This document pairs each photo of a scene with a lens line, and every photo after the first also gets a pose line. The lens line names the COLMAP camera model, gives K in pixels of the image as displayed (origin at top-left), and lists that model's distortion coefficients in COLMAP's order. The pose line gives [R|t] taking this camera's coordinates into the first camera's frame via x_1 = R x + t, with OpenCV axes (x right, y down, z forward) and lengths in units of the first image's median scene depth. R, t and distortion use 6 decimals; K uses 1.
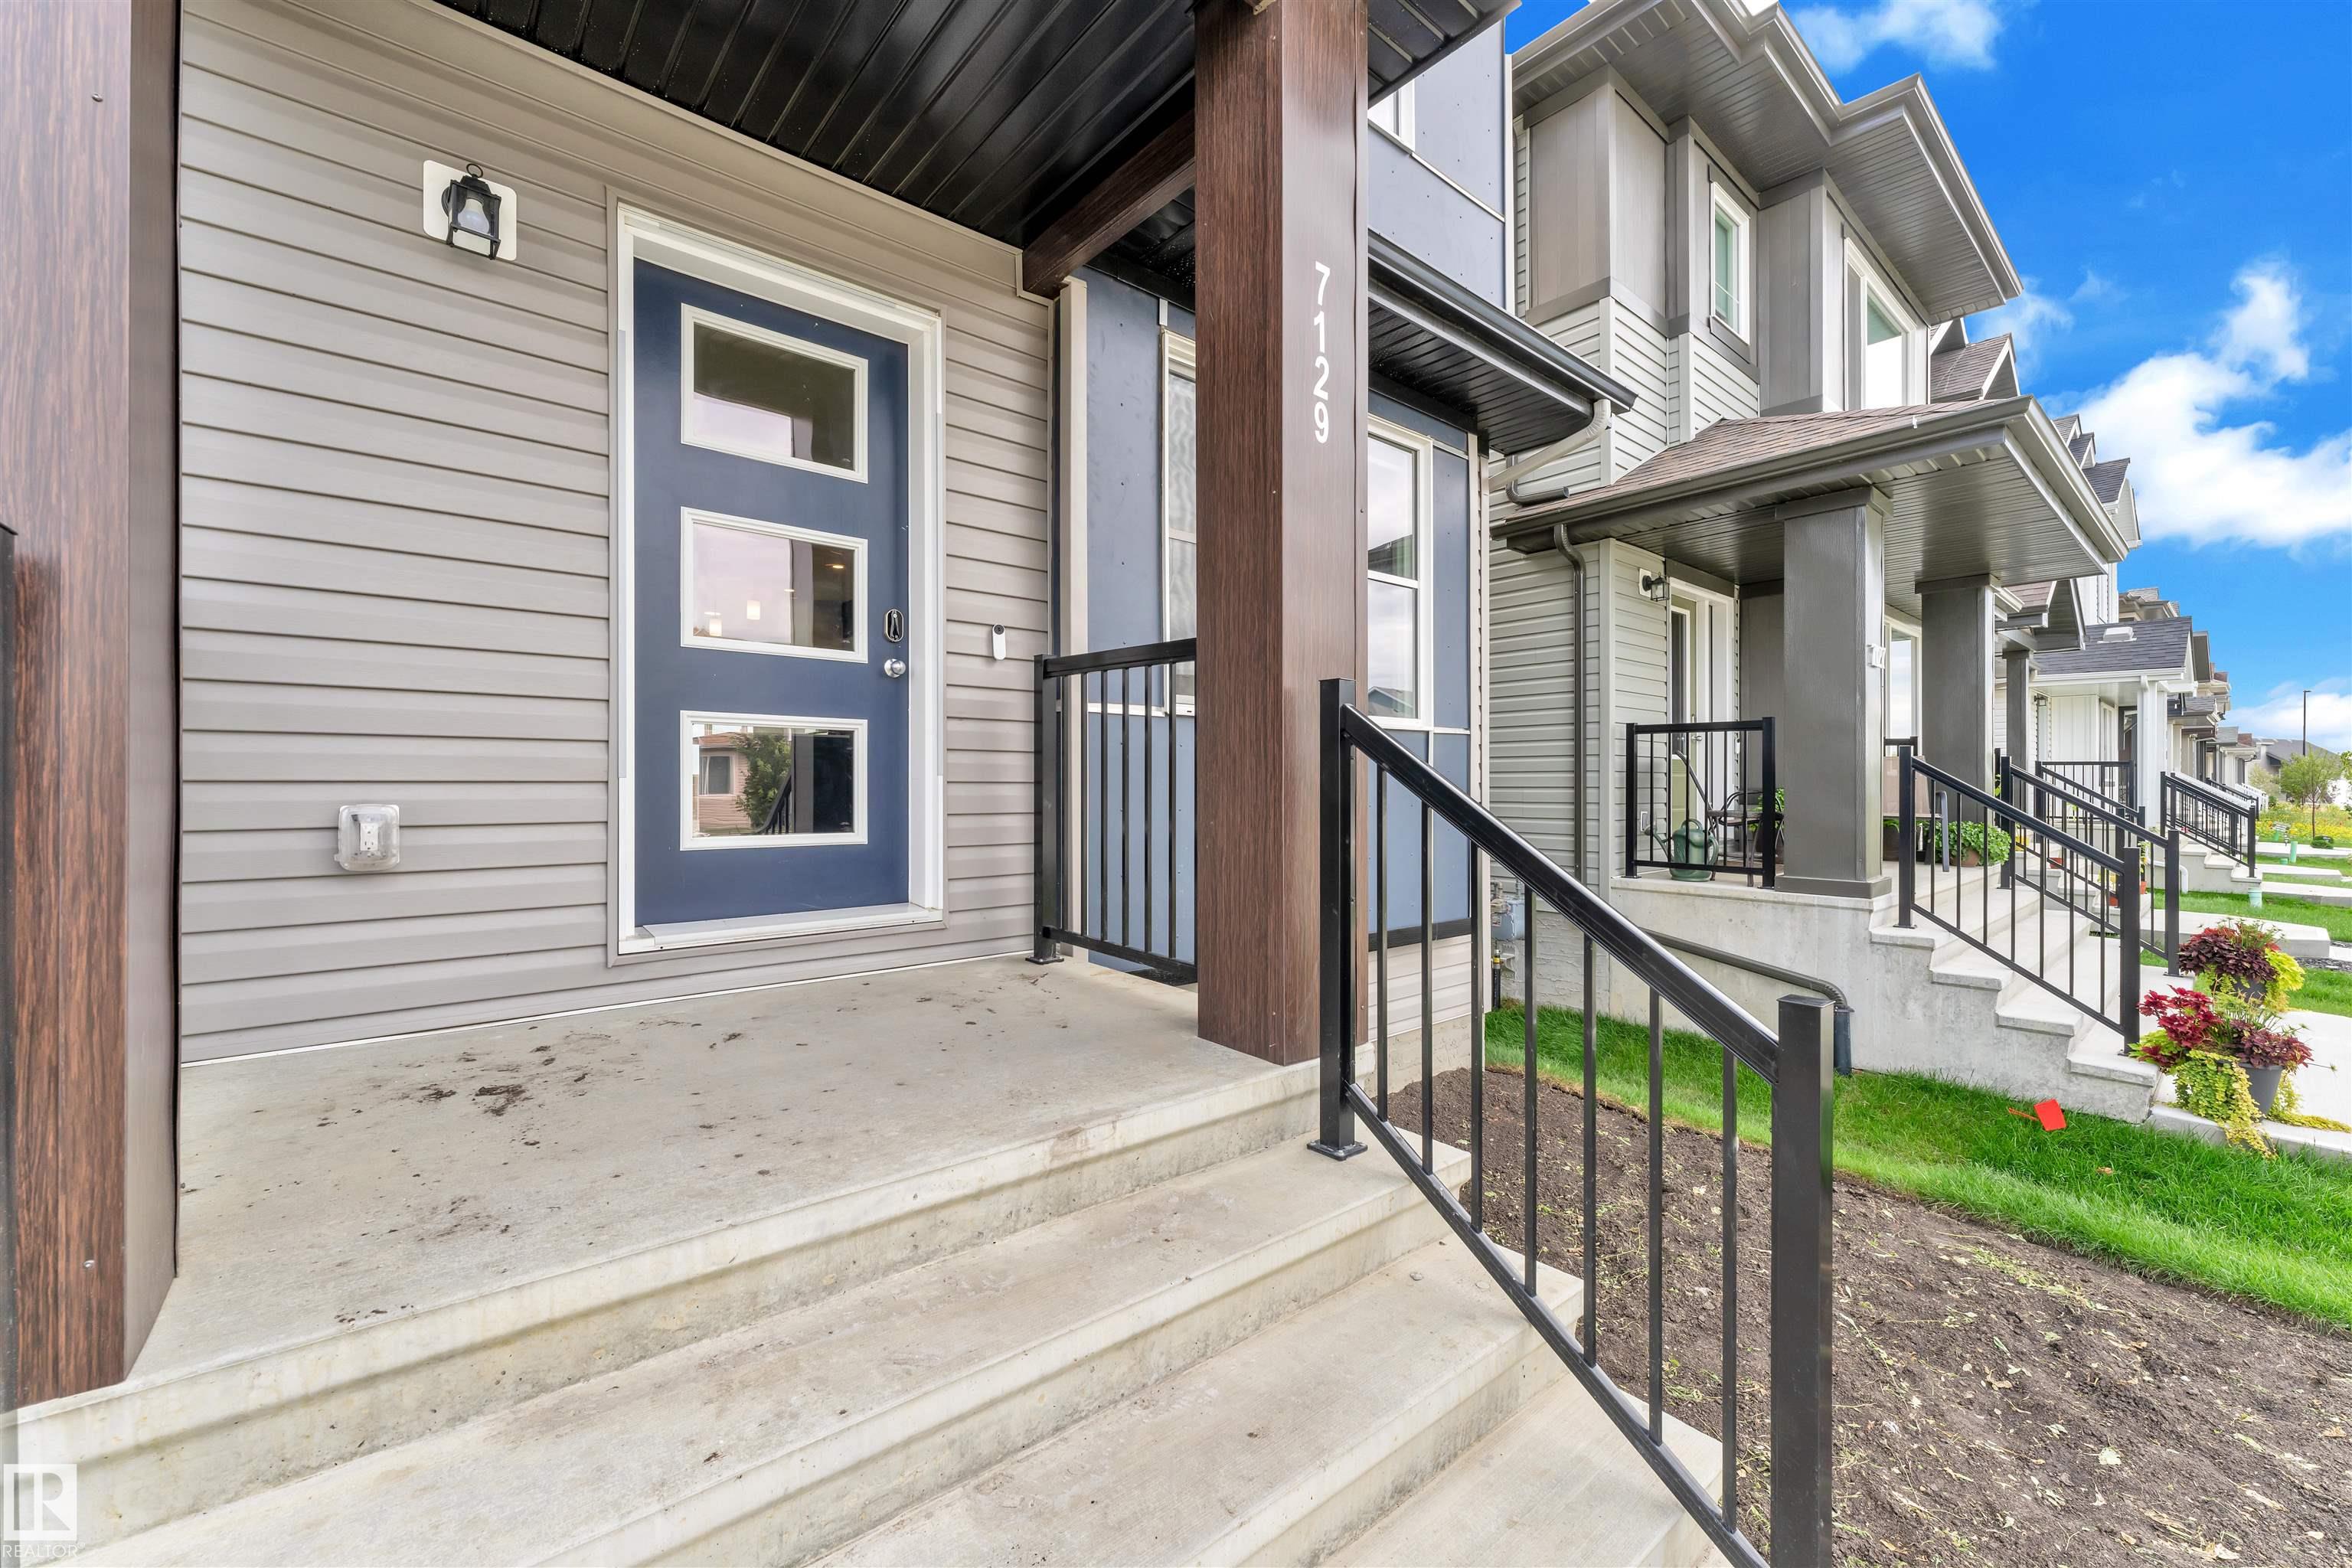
lens RADIAL K [[945.8, 0, 1166.4], [0, 945.8, 782.9], [0, 0, 1]] dist [0.001392, 0.000092]
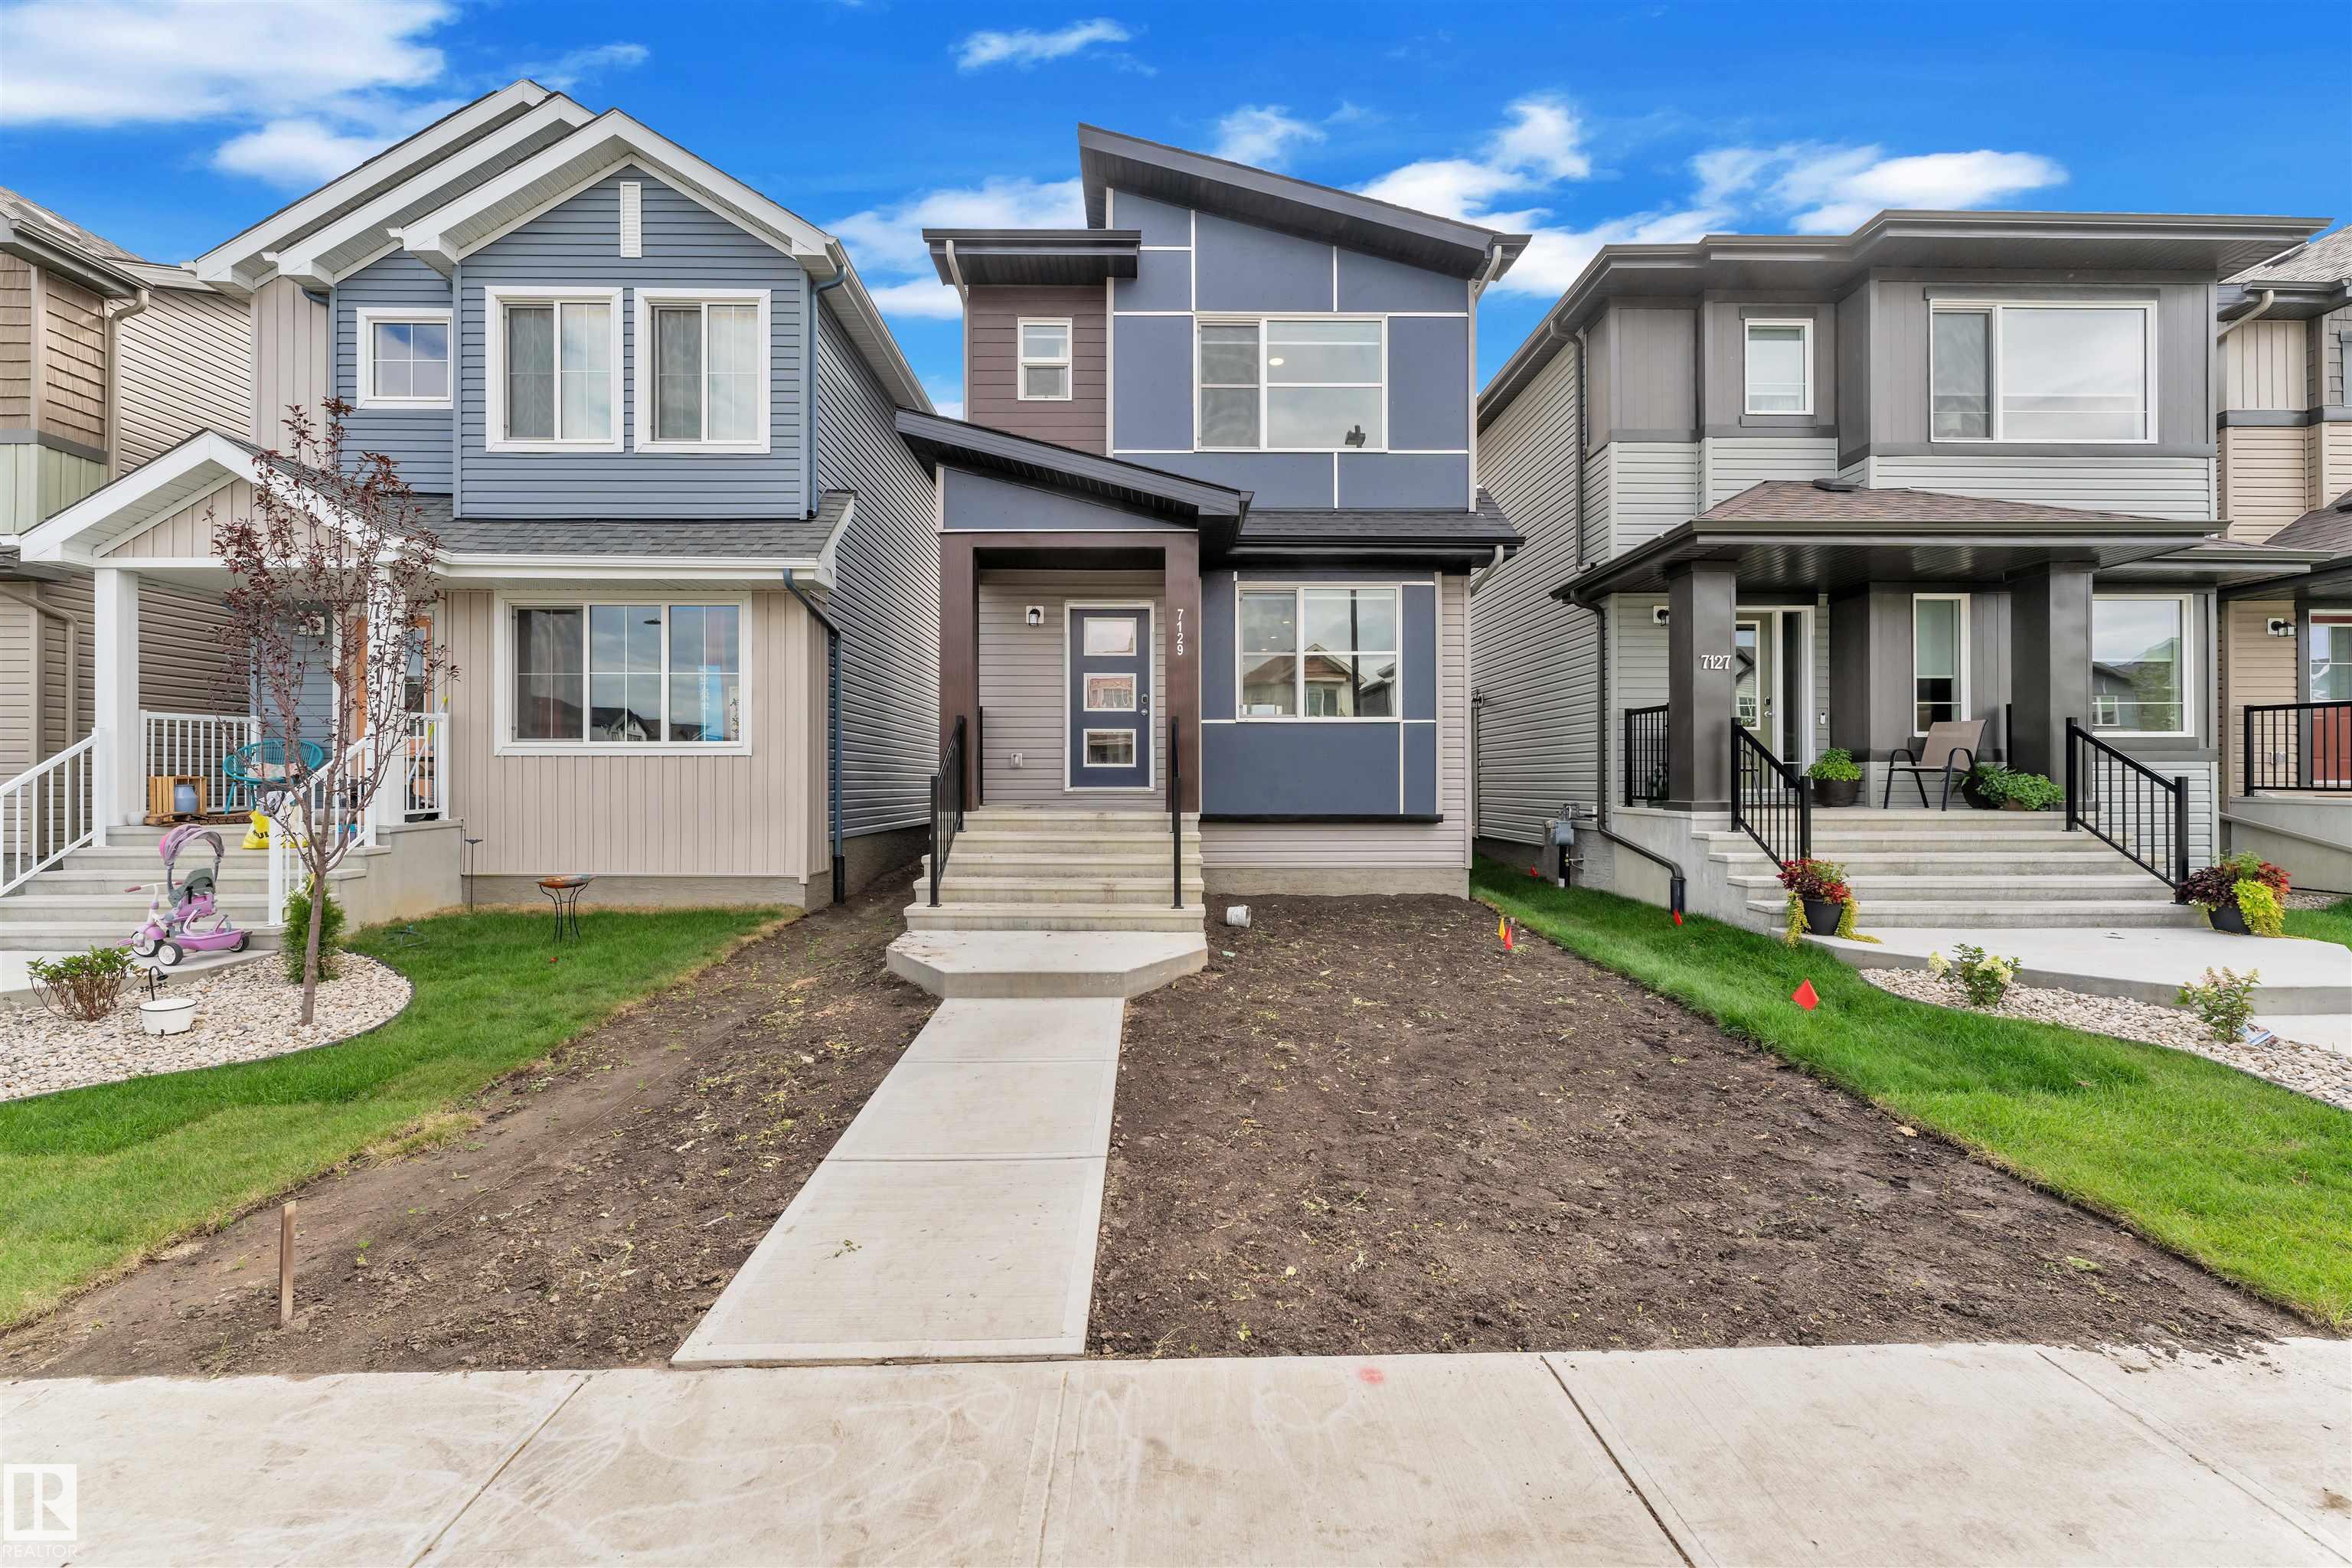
lens RADIAL K [[945.8, 0, 1166.4], [0, 945.8, 782.9], [0, 0, 1]] dist [0.001392, 0.000092]
pose [[0.771192, -0.001695, -0.636601, 1.231018], [0.003195, 0.999994, 0.001208, 0.076758], [0.636595, -0.002966, 0.771192, -0.965903]]
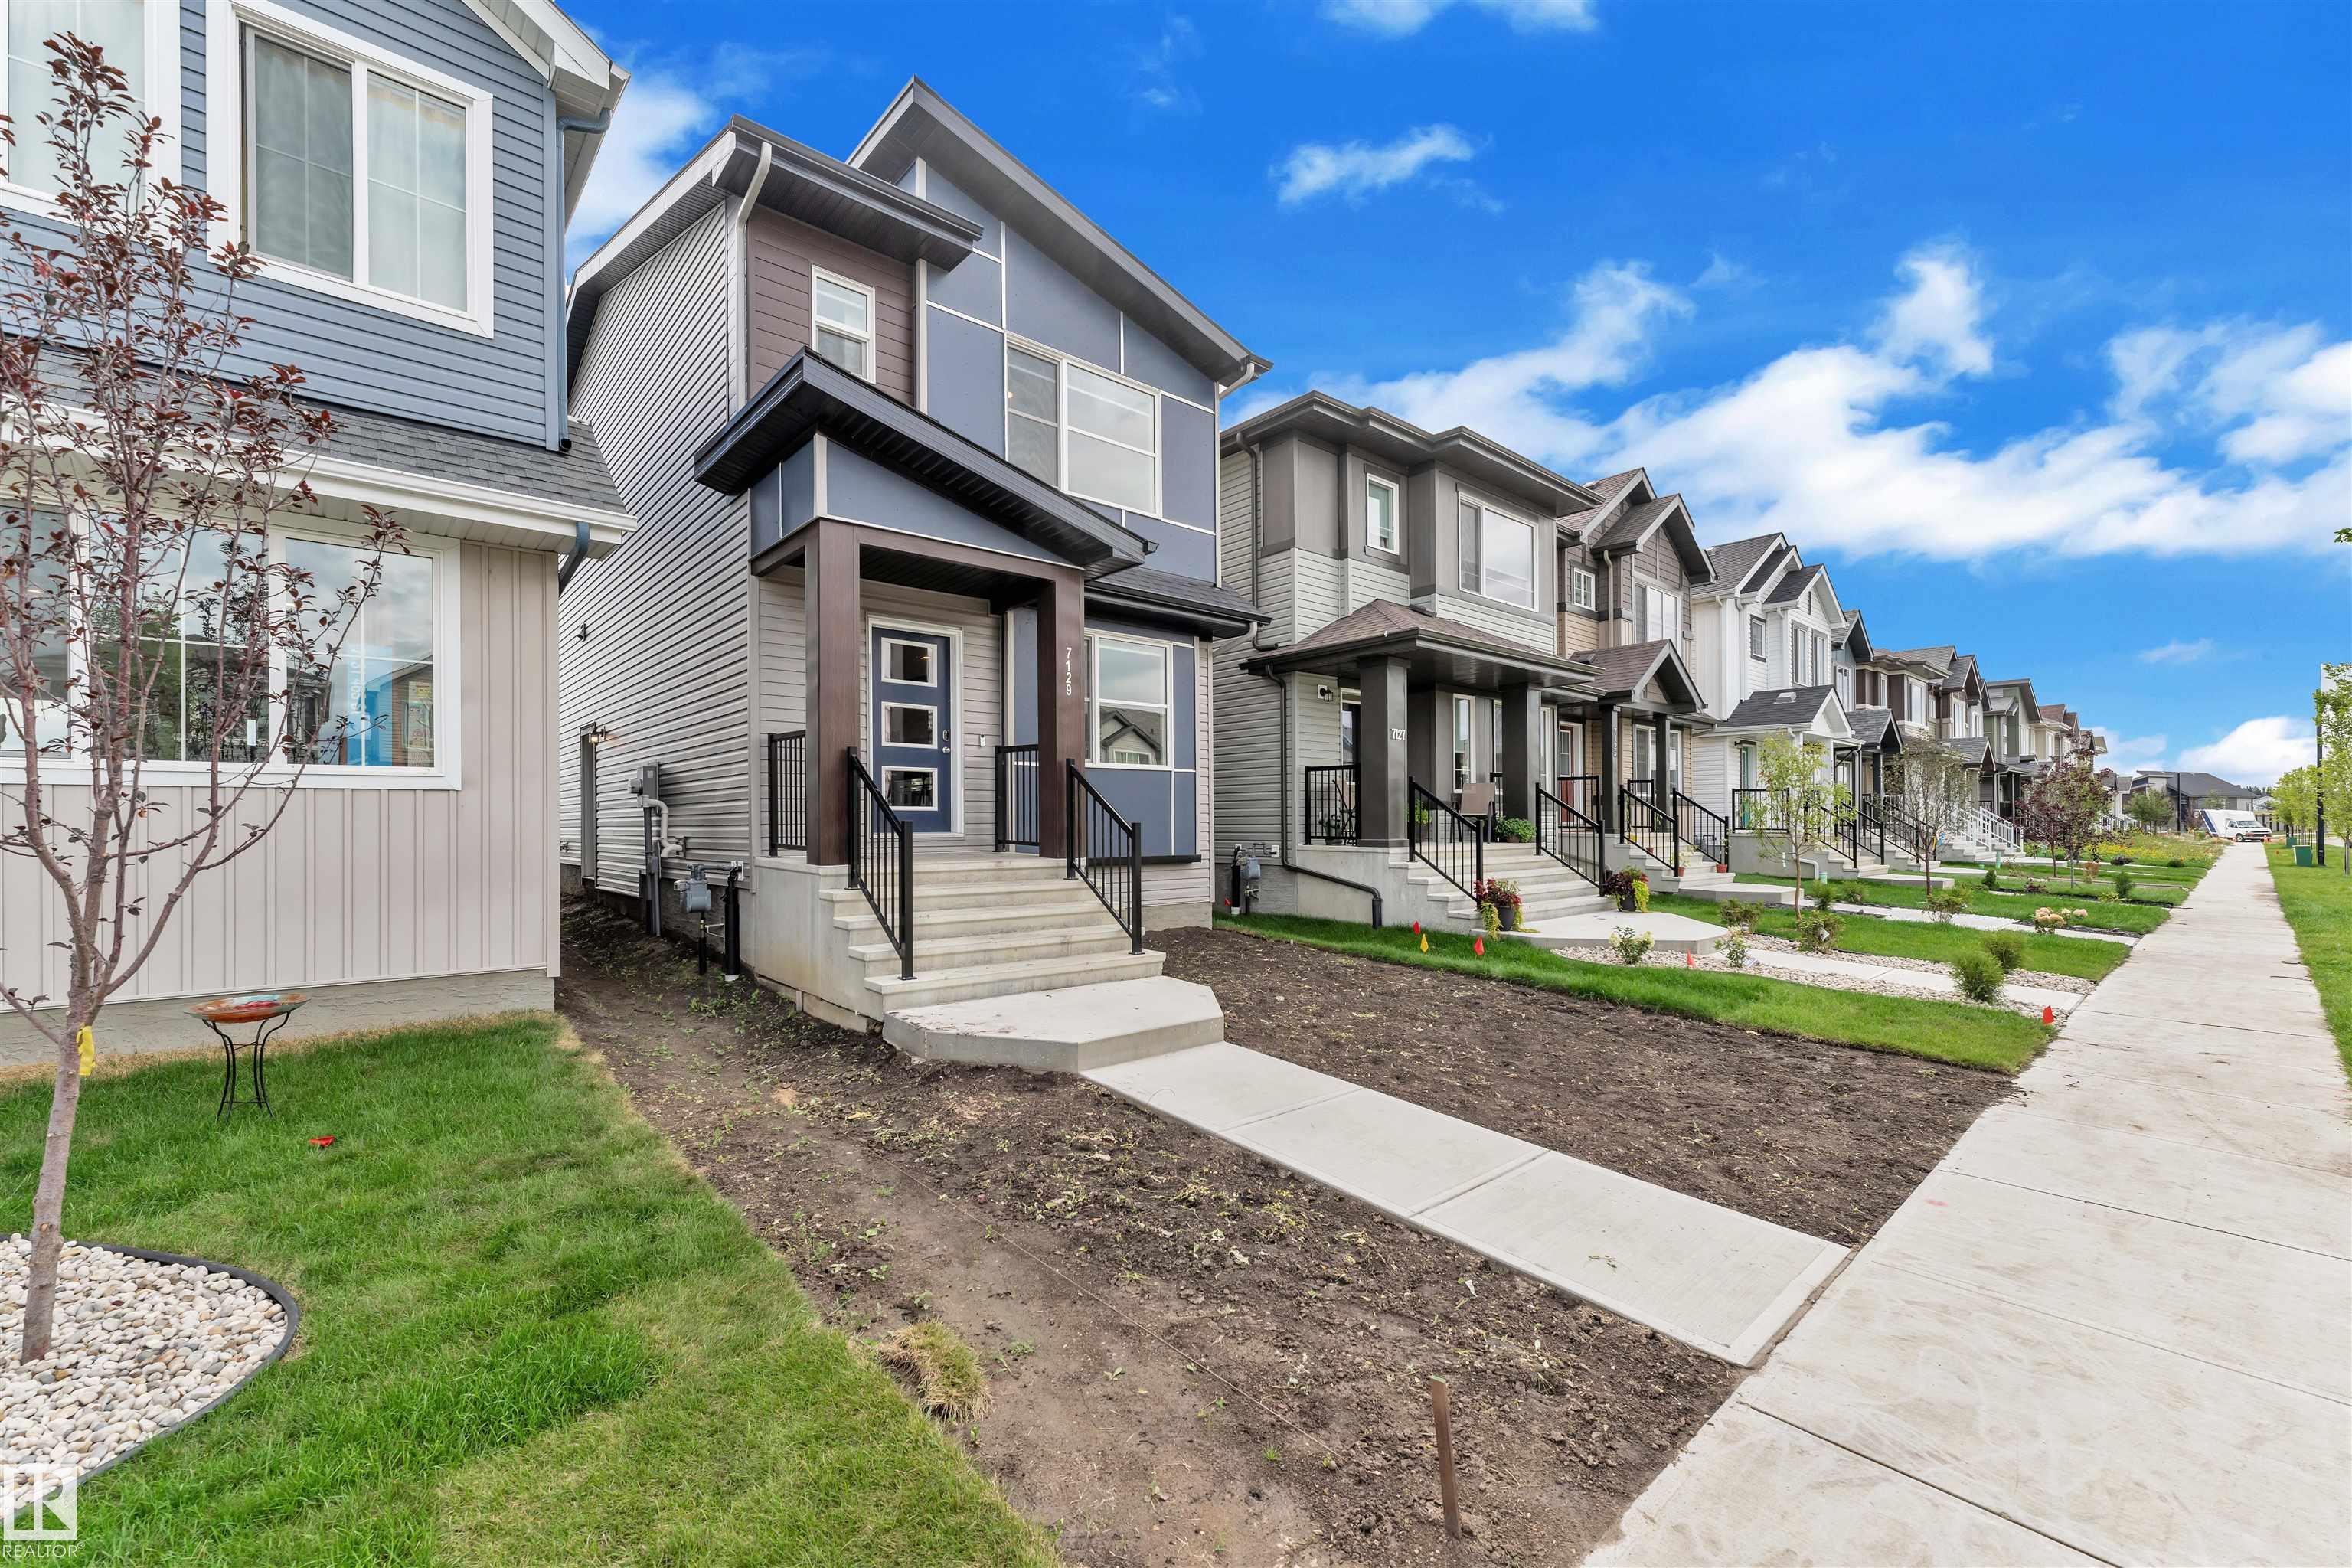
lens RADIAL K [[967.2, 0, 1168.8], [0, 967.2, 821.4], [0, 0, 1]] dist [0.002343, 0.000102]
pose [[0.999764, -0.007706, 0.020294, 0.225705], [0.007740, 0.999969, -0.001627, 0.071702], [-0.020280, 0.001783, 0.999793, -1.346117]]
